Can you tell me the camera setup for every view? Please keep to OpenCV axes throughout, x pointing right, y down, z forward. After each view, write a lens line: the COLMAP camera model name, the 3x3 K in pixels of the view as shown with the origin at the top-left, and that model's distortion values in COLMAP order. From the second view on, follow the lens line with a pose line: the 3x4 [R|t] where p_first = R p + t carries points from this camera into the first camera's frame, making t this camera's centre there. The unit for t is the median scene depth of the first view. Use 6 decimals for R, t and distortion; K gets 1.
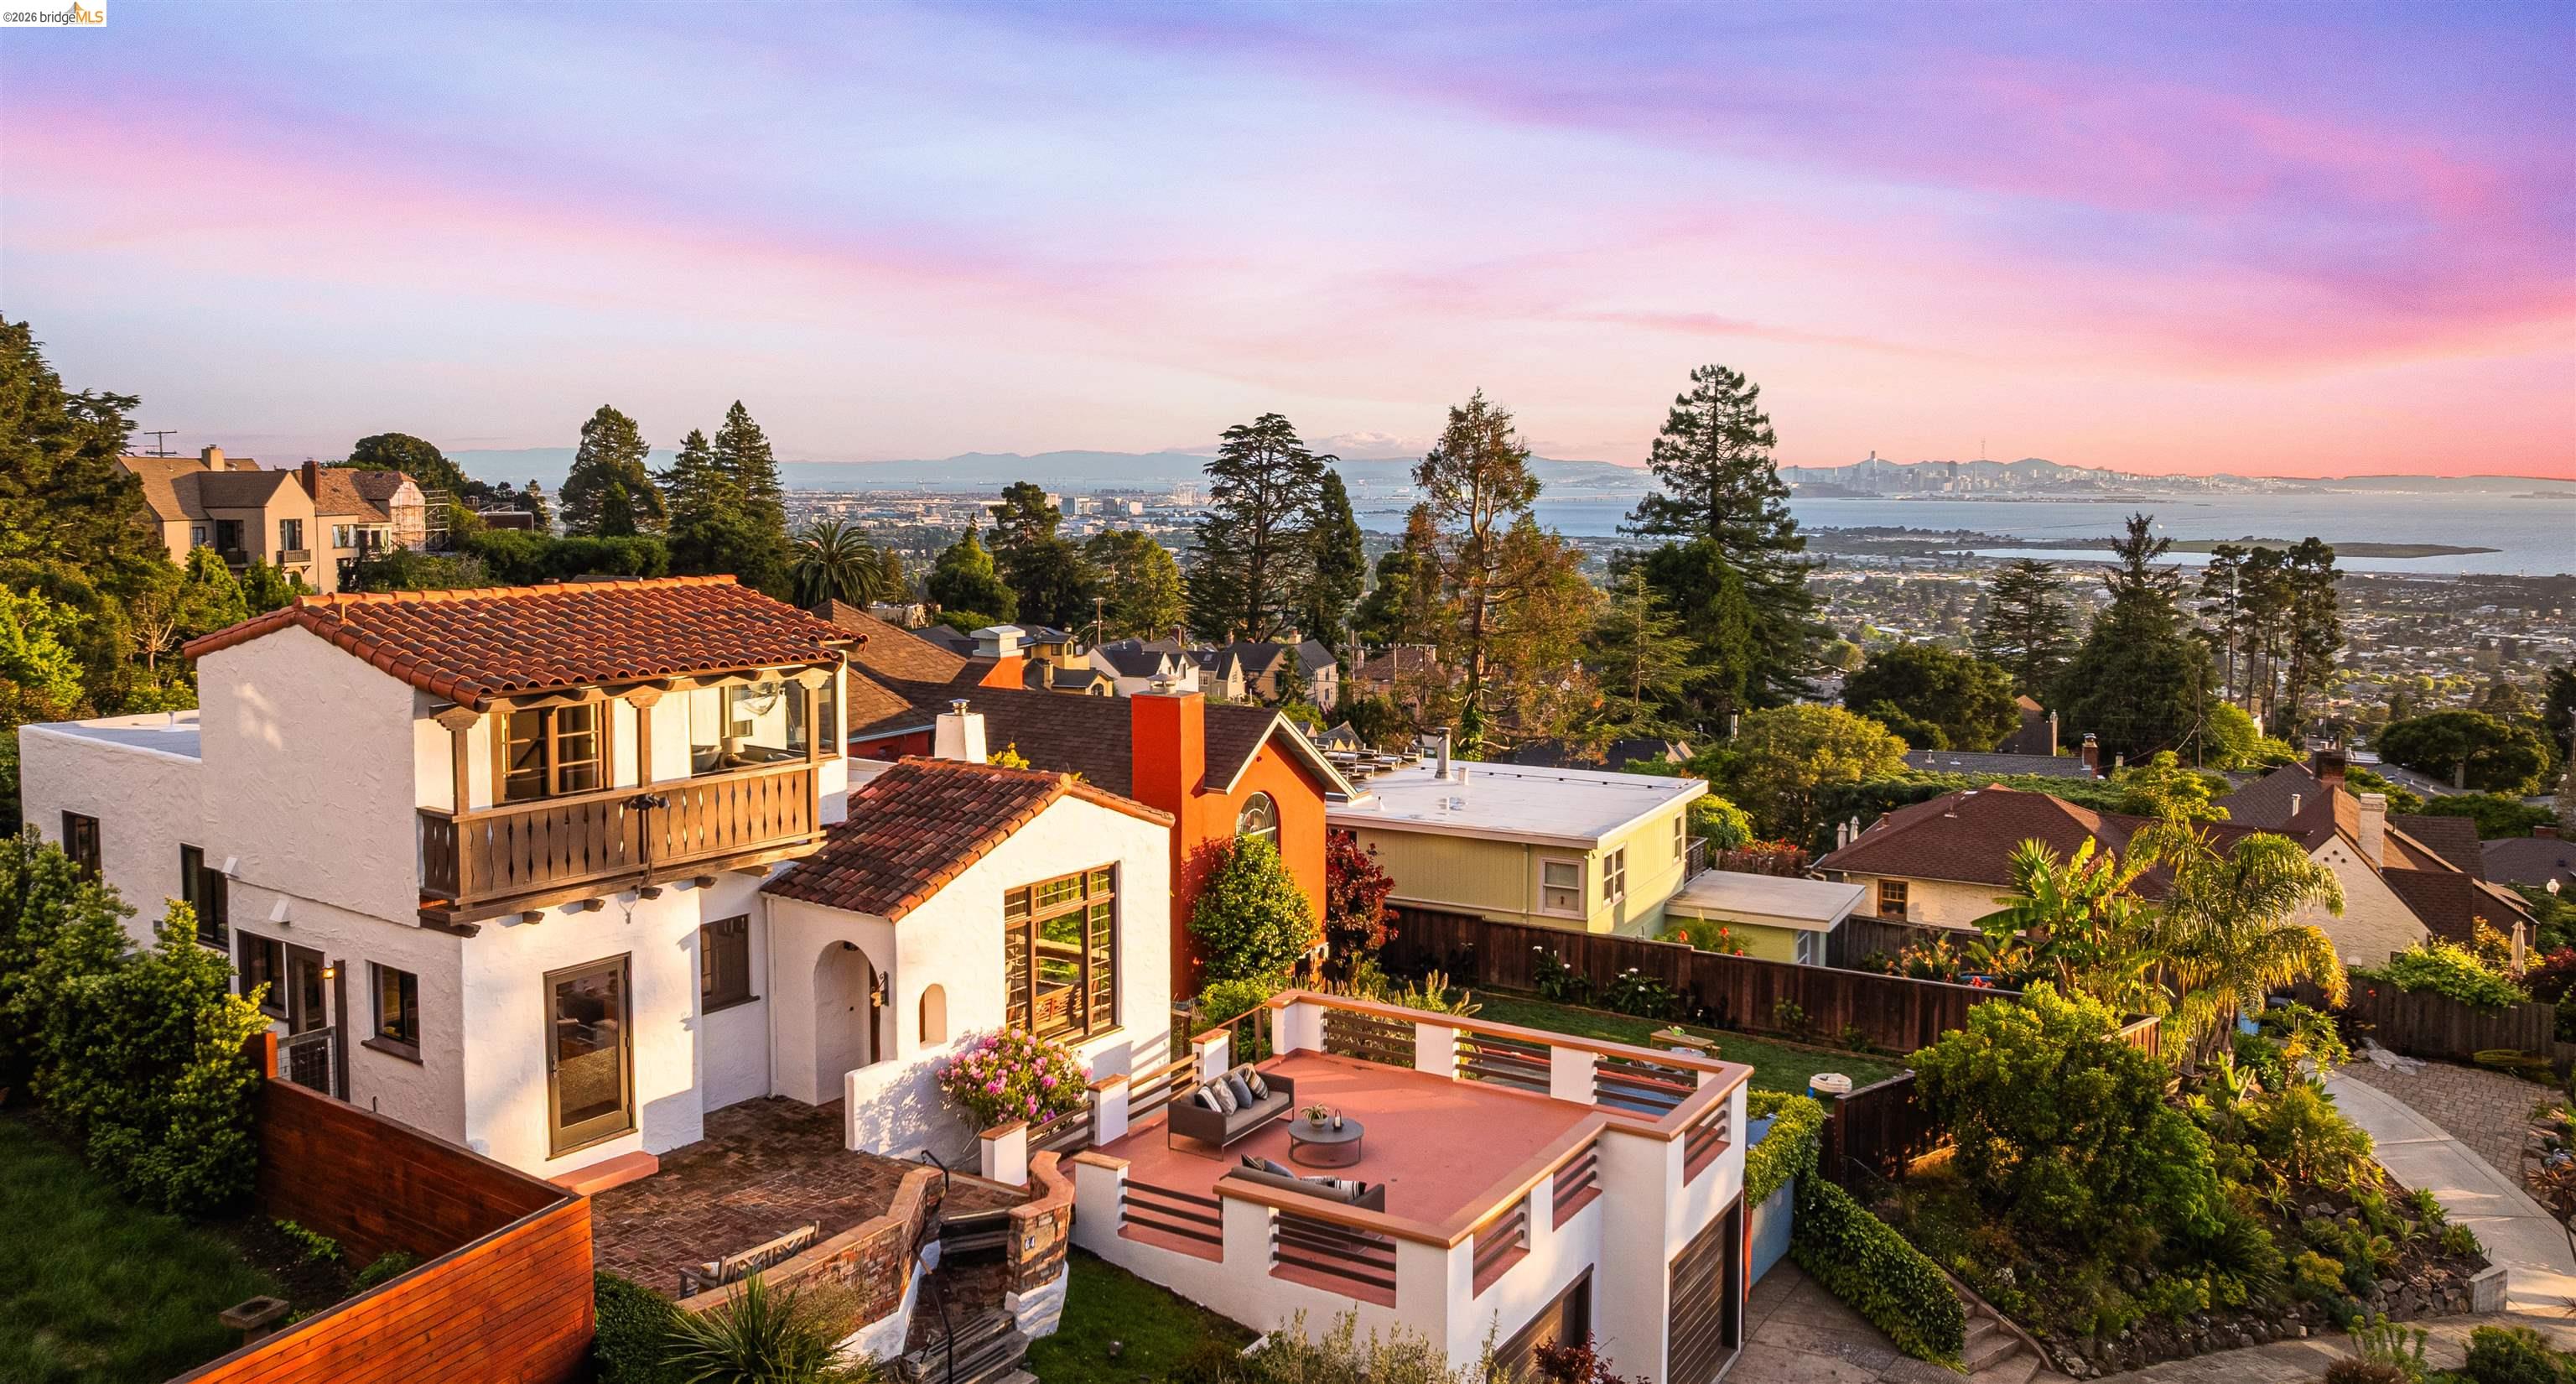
lens RADIAL K [[1923.5, 0, 1283.8], [0, 1923.5, 632.1], [0, 0, 1]] dist [-0.023129, -0.001995]
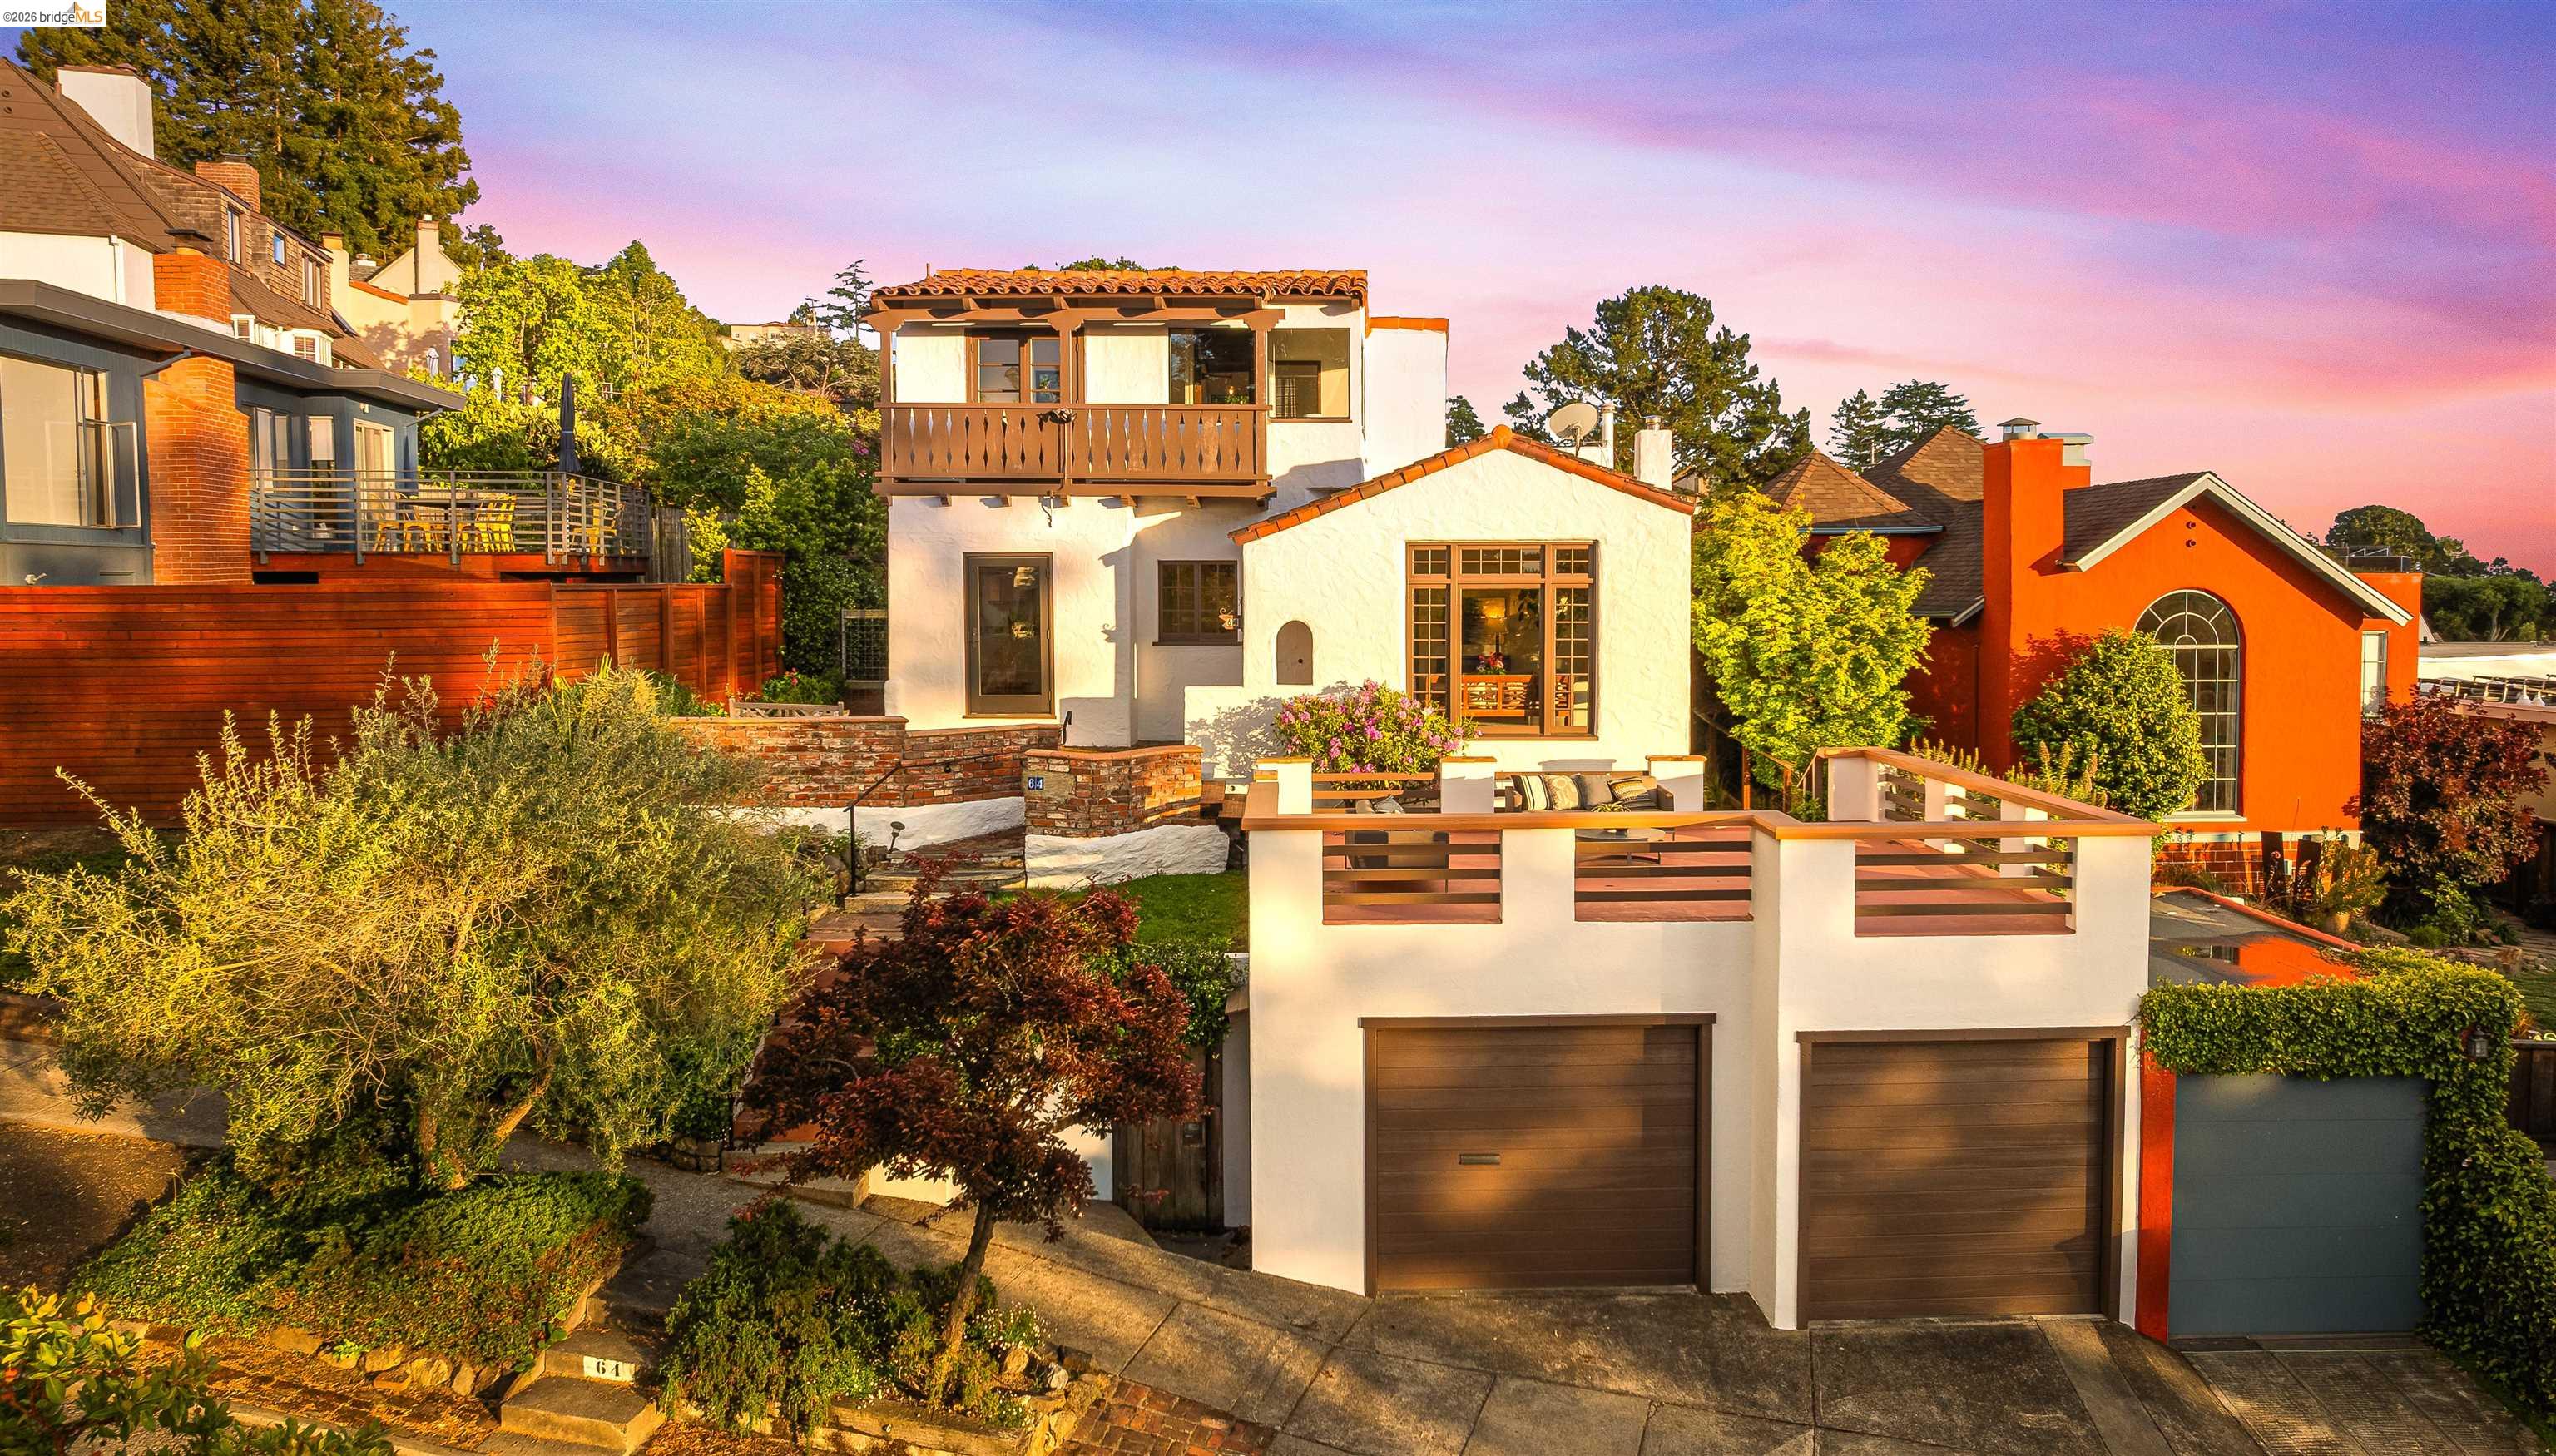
lens RADIAL K [[1921.1, 0, 1372.0], [0, 1921.1, 731.4], [0, 0, 1]] dist [-0.016078, -0.001932]
pose [[0.557981, 0.058515, -0.827788, 0.287356], [-0.066659, 0.997448, 0.025576, 0.094715], [0.827172, 0.040909, 0.560457, 0.220965]]
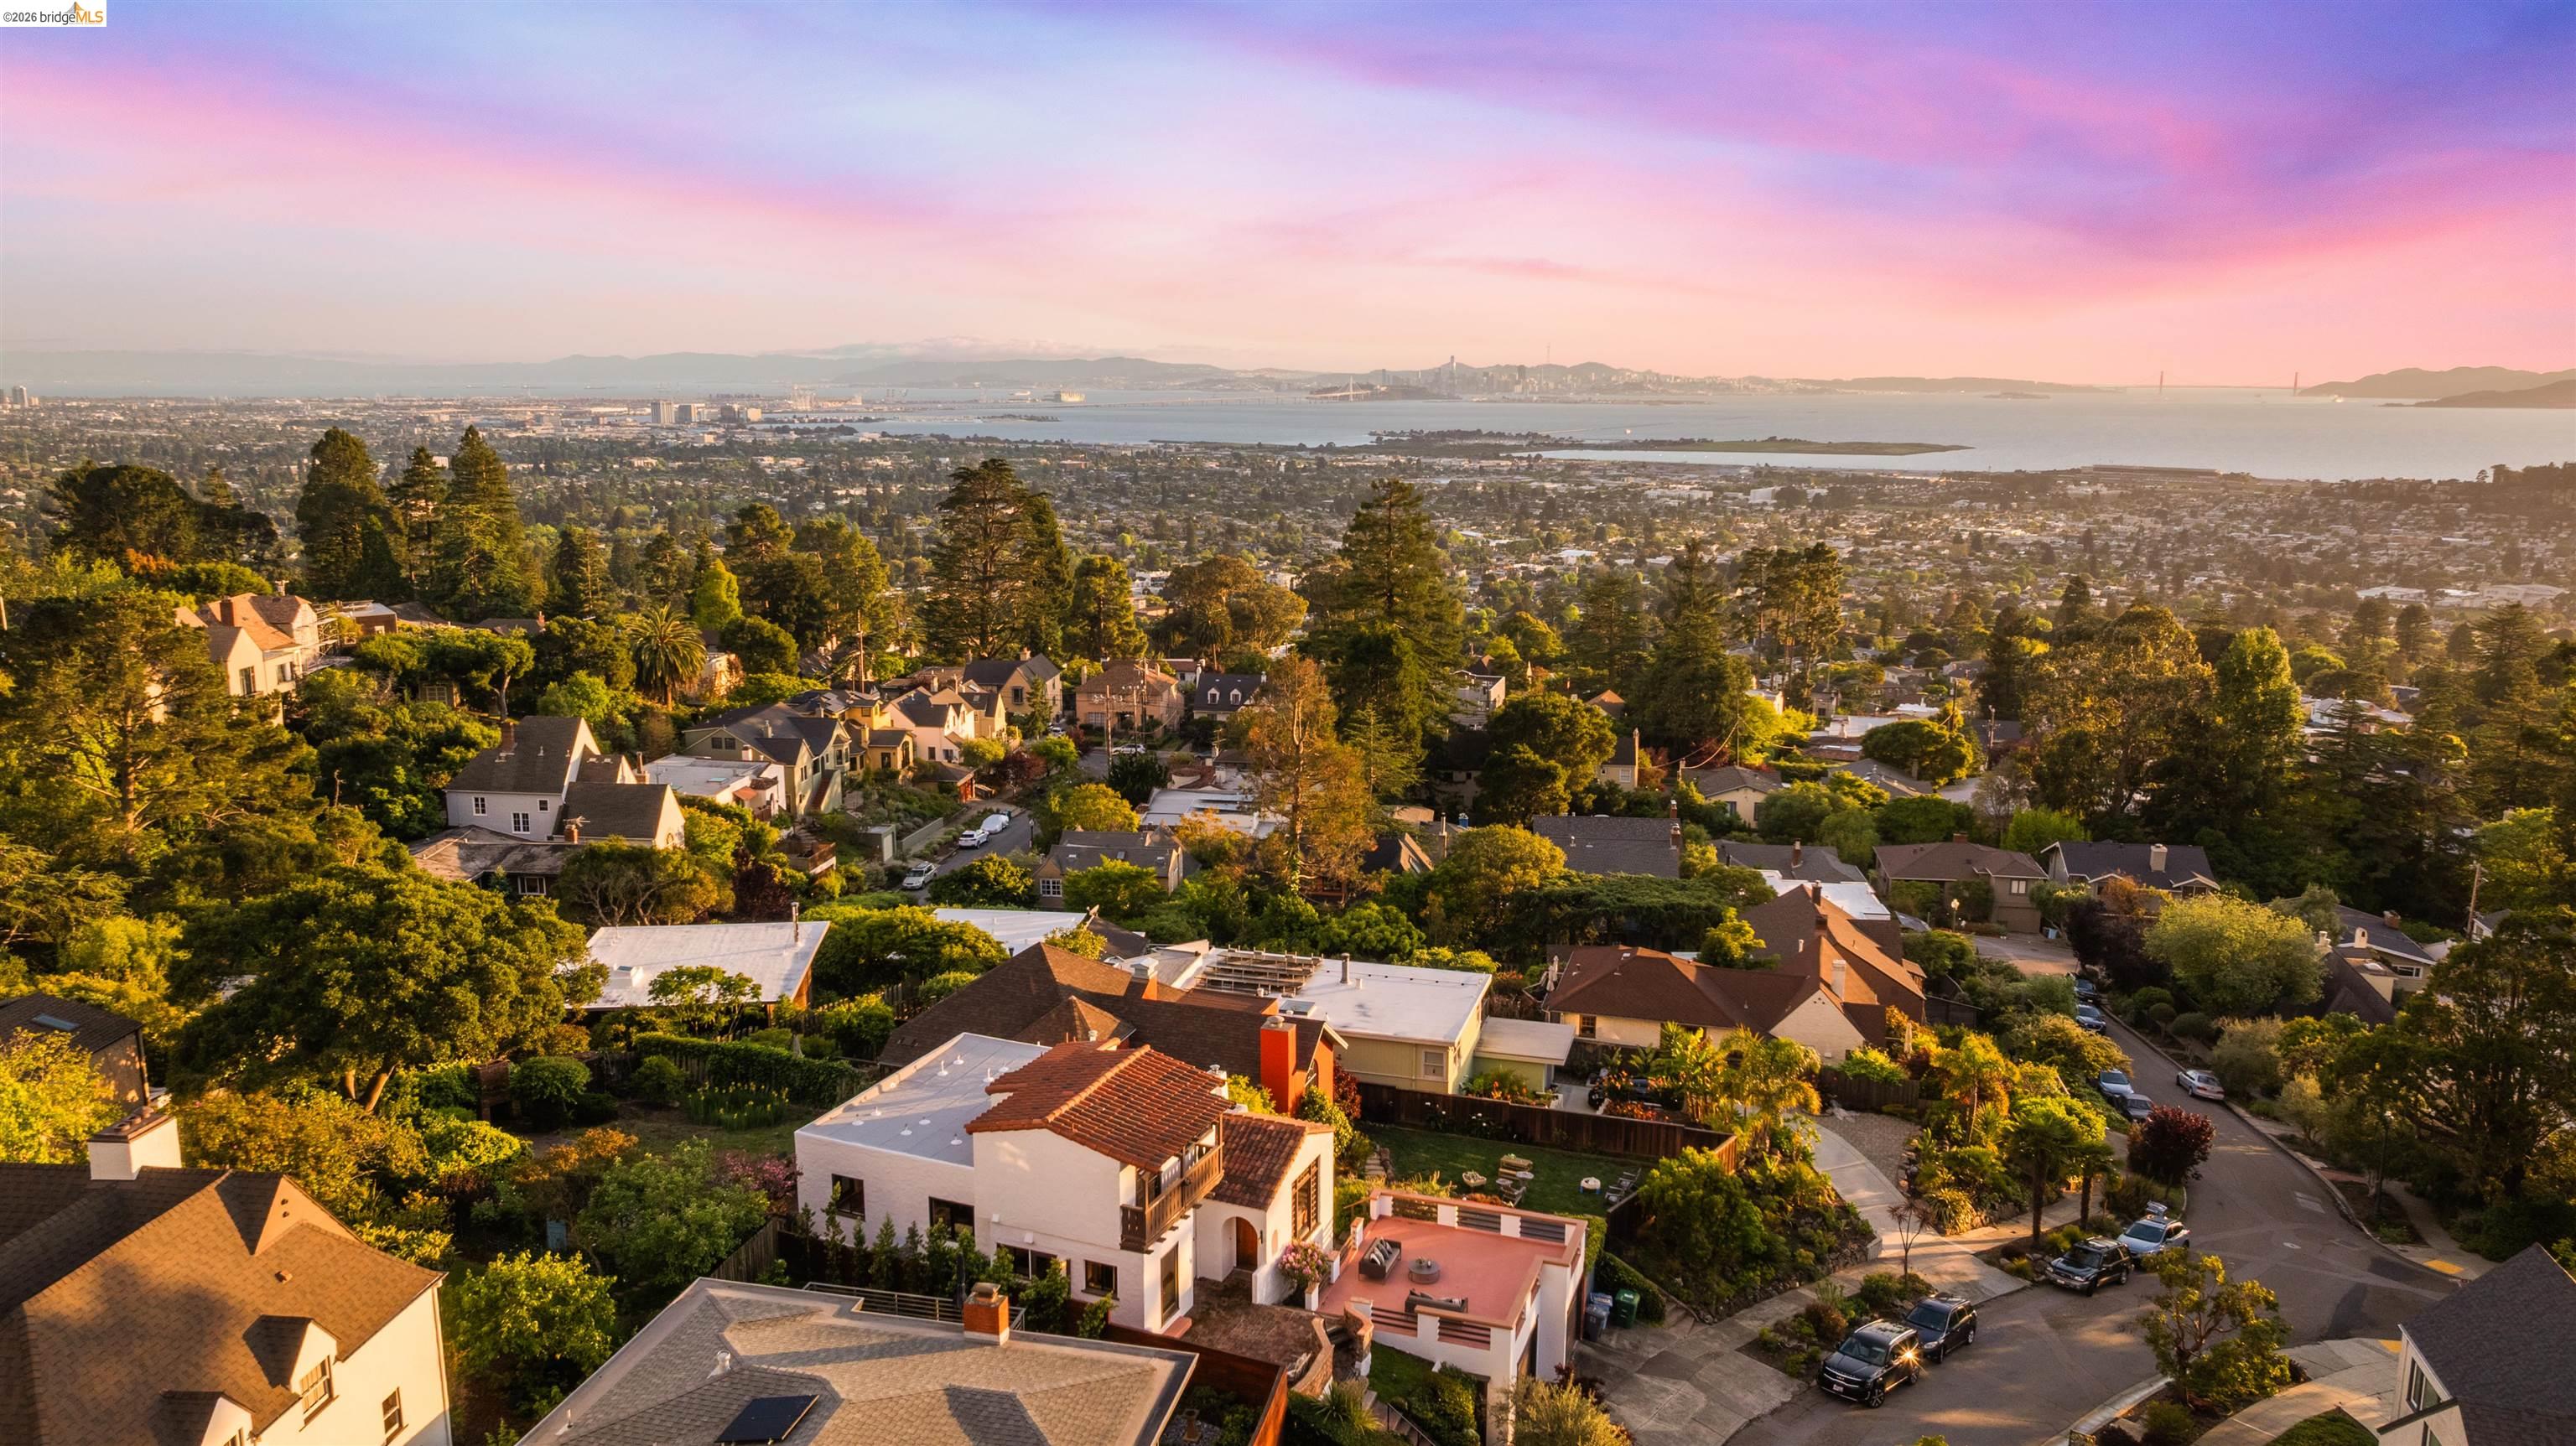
lens RADIAL K [[1819.6, 0, 1298.8], [0, 1819.6, 728.8], [0, 0, 1]] dist [-0.018264, -0.004617]
pose [[0.976926, -0.039436, 0.209904, -0.272405], [0.015616, 0.993364, 0.113949, -0.315181], [-0.213005, -0.108042, 0.971059, -0.518478]]
